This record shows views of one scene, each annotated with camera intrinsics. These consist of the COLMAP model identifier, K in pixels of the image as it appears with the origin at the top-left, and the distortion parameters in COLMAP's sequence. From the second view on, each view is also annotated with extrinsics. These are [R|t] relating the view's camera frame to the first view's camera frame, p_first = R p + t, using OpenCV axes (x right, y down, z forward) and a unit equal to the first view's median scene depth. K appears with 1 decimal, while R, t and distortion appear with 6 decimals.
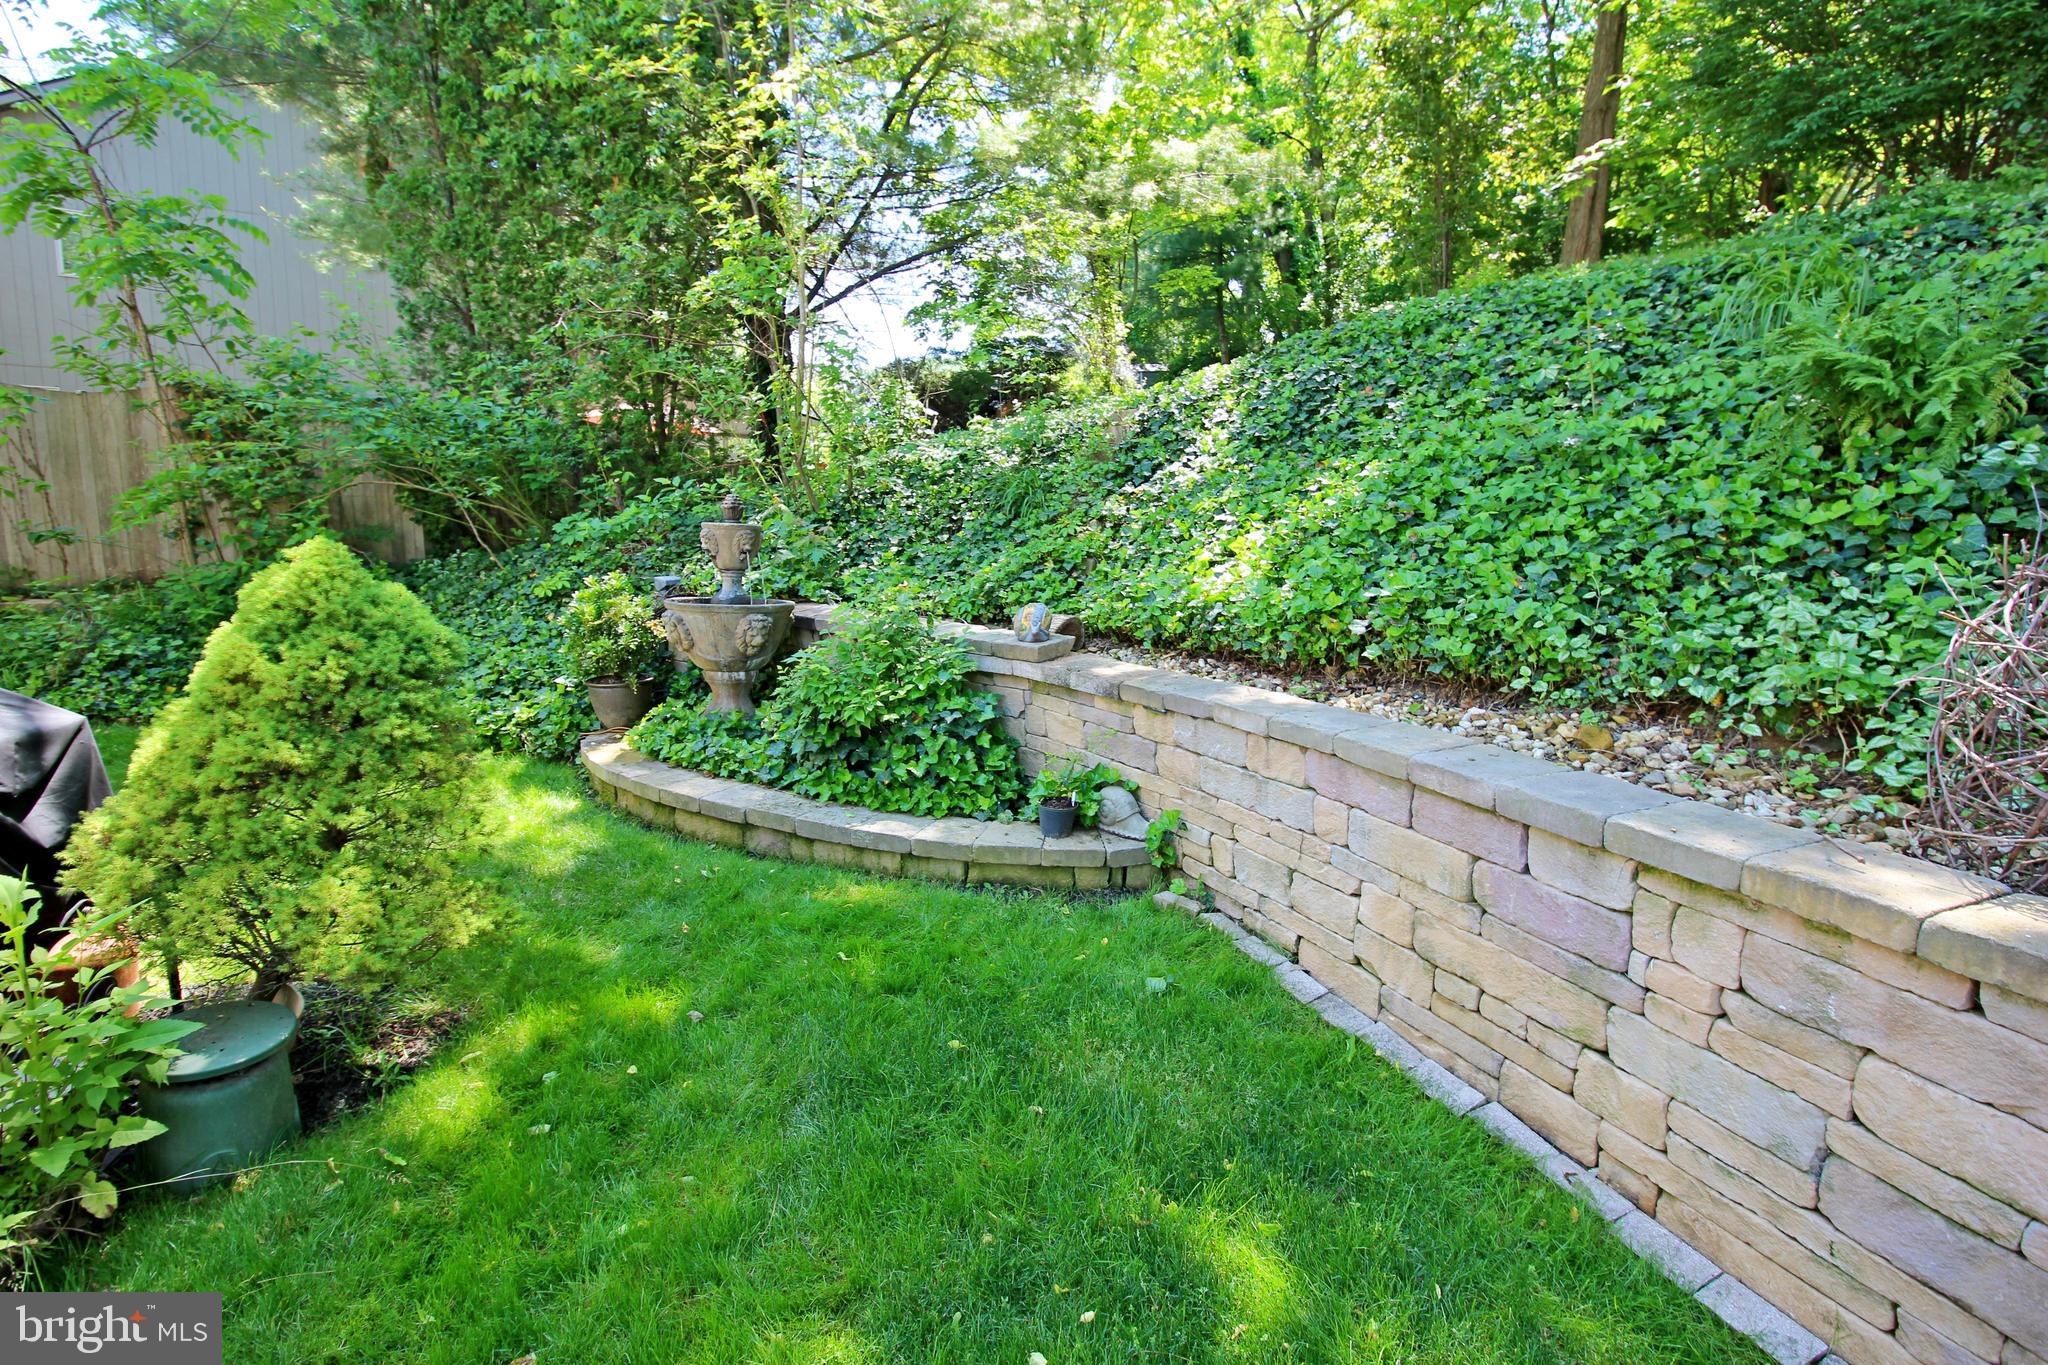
lens RADIAL K [[960.6, 0, 1025.5], [0, 960.6, 672.8], [0, 0, 1]] dist [-0.029287, -0.001399]
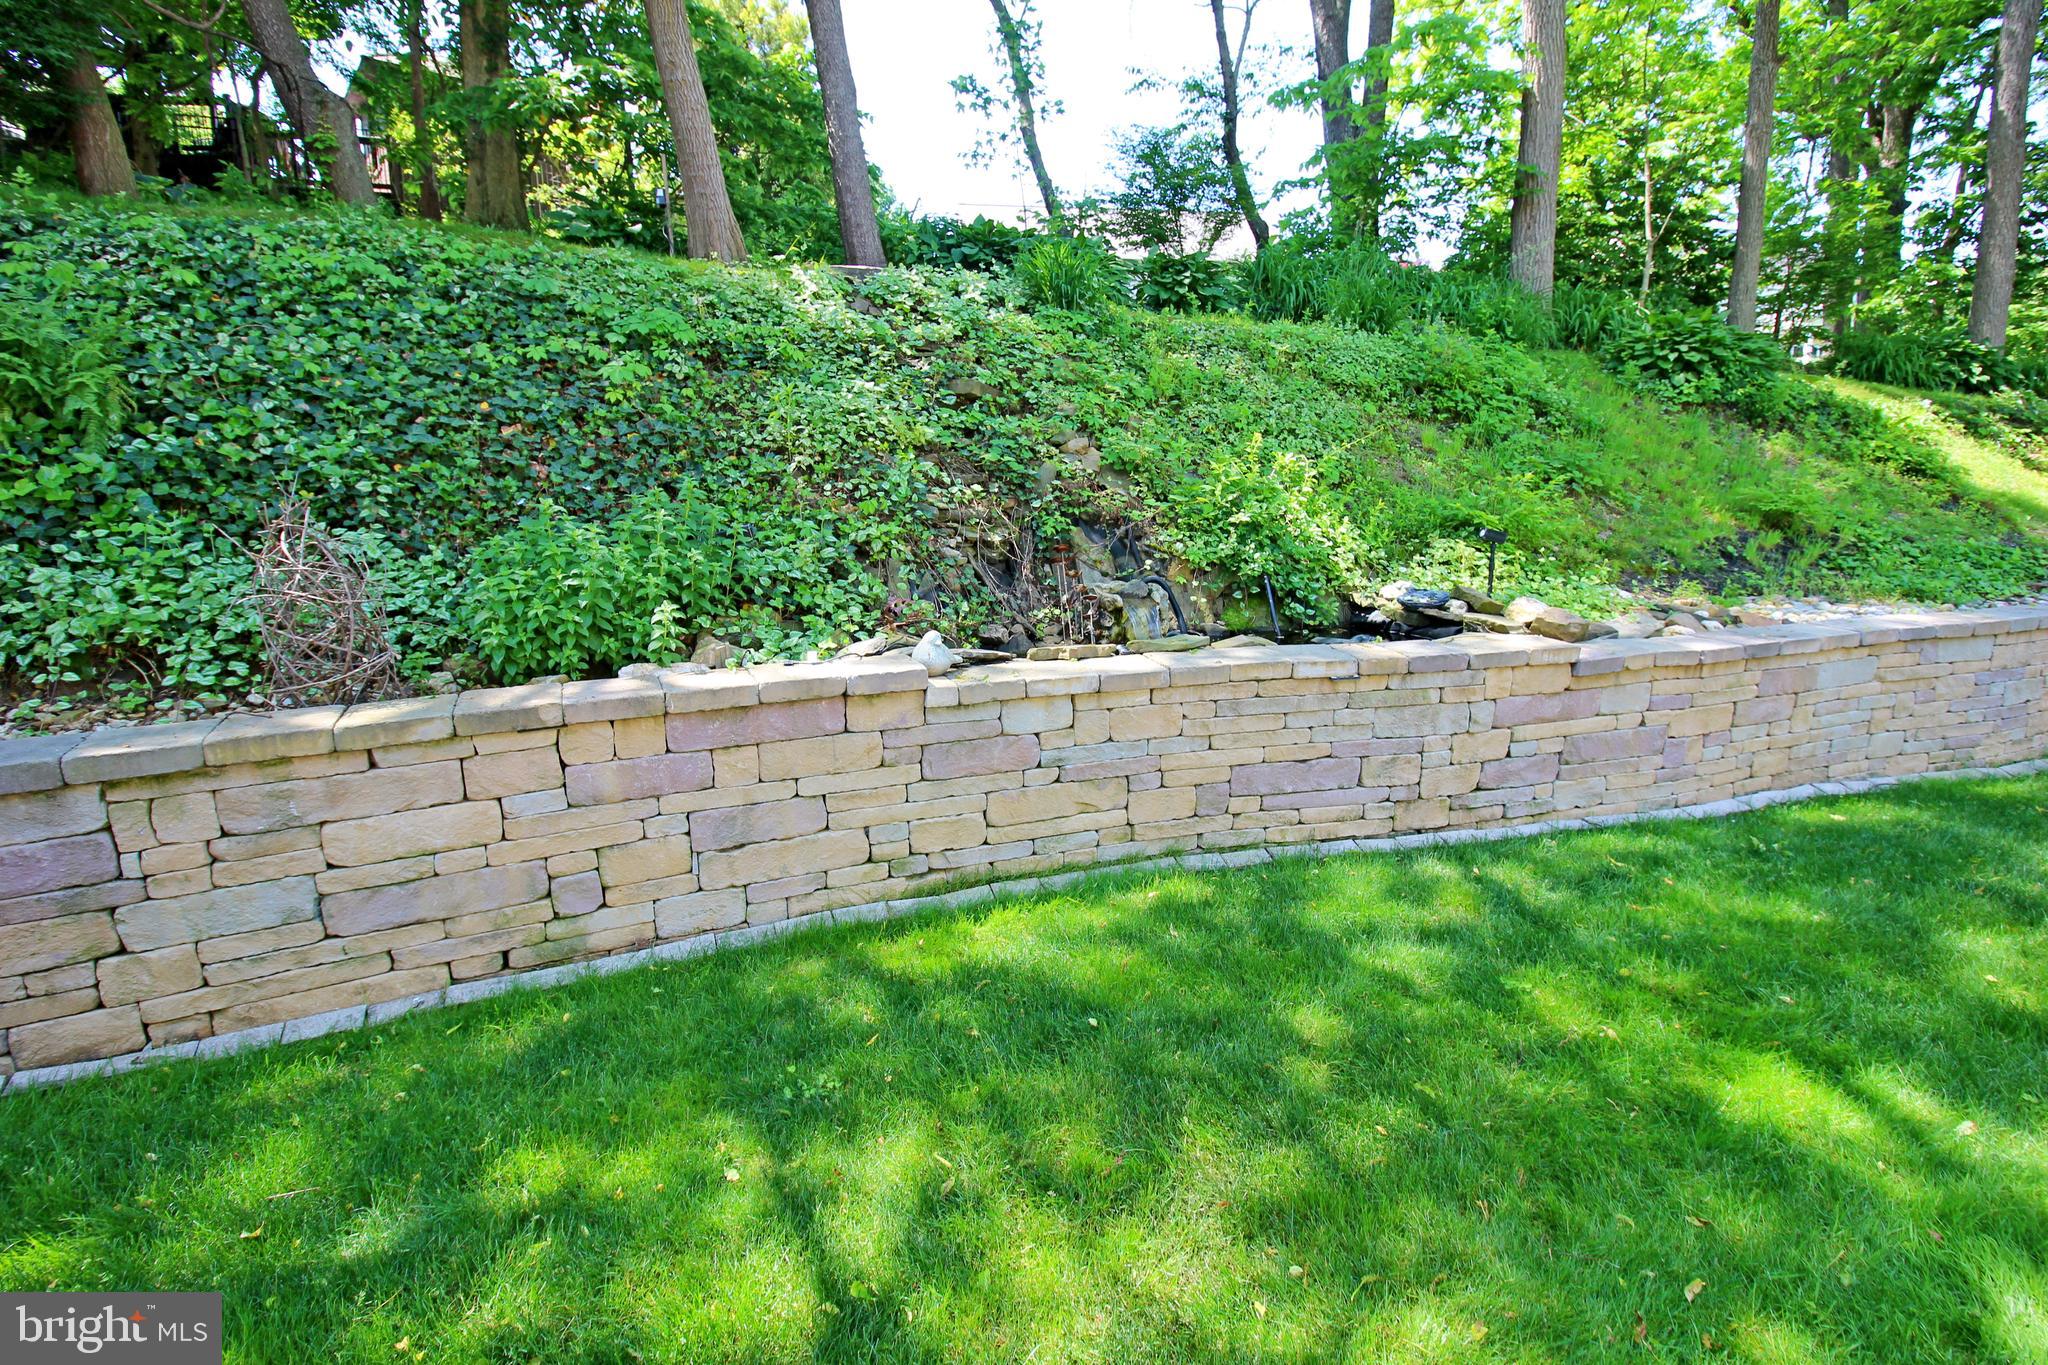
lens RADIAL K [[960.6, 0, 1019.8], [0, 960.6, 686.0], [0, 0, 1]] dist [-0.029287, -0.001399]
pose [[-0.134971, -0.208721, 0.968617, -0.562081], [0.161987, 0.959762, 0.229385, -0.002703], [-0.977519, 0.187863, -0.095730, -0.051956]]
